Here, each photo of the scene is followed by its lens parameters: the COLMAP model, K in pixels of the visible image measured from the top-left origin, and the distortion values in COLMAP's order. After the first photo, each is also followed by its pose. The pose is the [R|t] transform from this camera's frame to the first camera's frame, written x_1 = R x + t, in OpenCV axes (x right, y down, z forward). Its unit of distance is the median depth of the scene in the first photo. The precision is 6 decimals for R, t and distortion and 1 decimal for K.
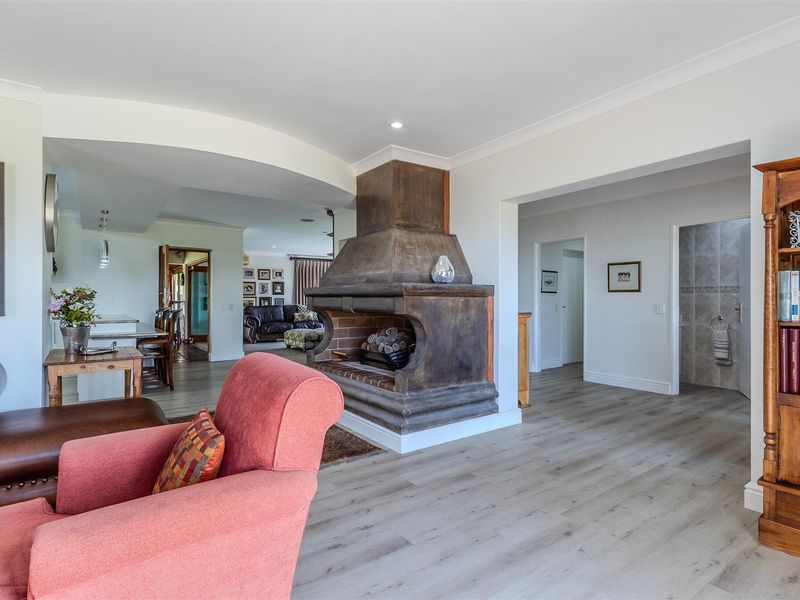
lens RADIAL K [[425.1, 0, 397.8], [0, 425.1, 297.9], [0, 0, 1]] dist [0.000506, -0.000323]
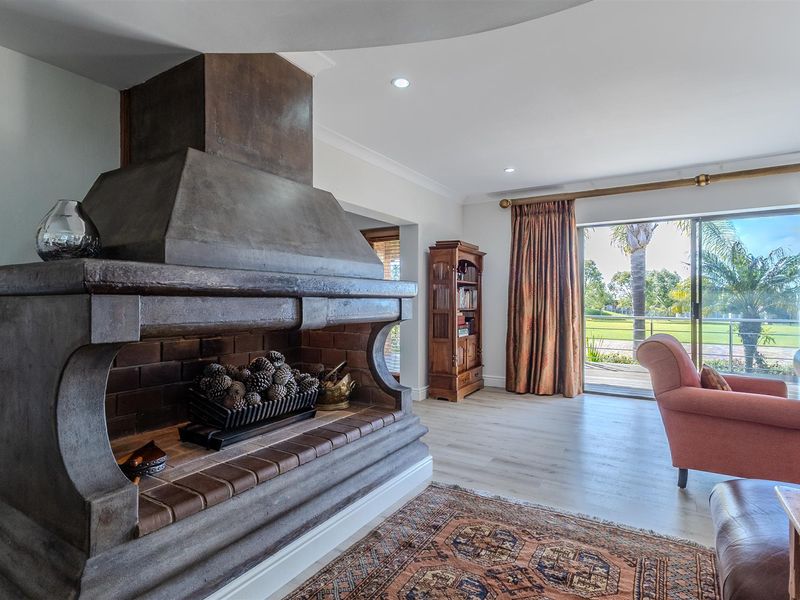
lens RADIAL K [[425.1, 0, 397.8], [0, 425.1, 297.9], [0, 0, 1]] dist [0.000506, -0.000323]
pose [[-0.384673, 0.001612, 0.923052, -0.832477], [-0.007184, 0.999963, -0.004740, -0.000449], [-0.923025, -0.008455, -0.384647, 1.488362]]
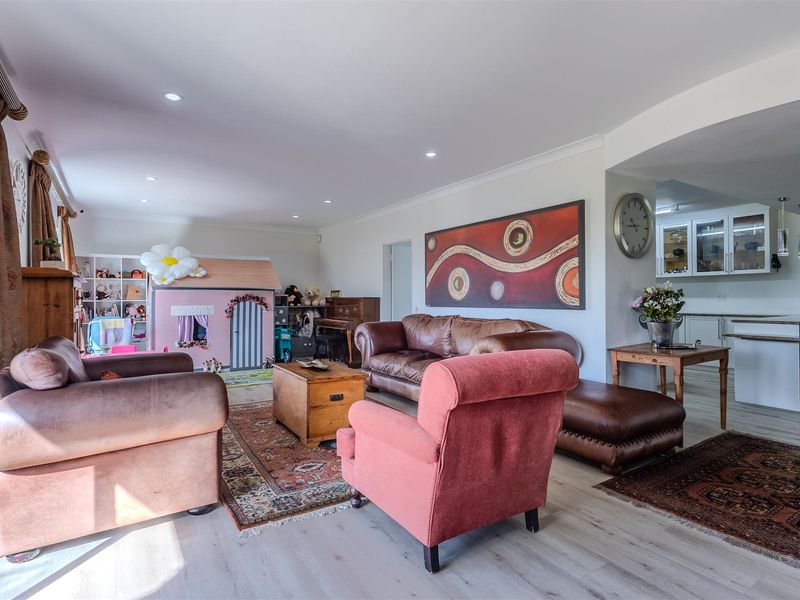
lens RADIAL K [[425.1, 0, 397.8], [0, 425.1, 297.9], [0, 0, 1]] dist [0.000506, -0.000323]
pose [[-0.038825, -0.004738, -0.999235, 0.450282], [0.011134, 0.999925, -0.005174, 0.002968], [0.999184, -0.011326, -0.038769, 0.419073]]
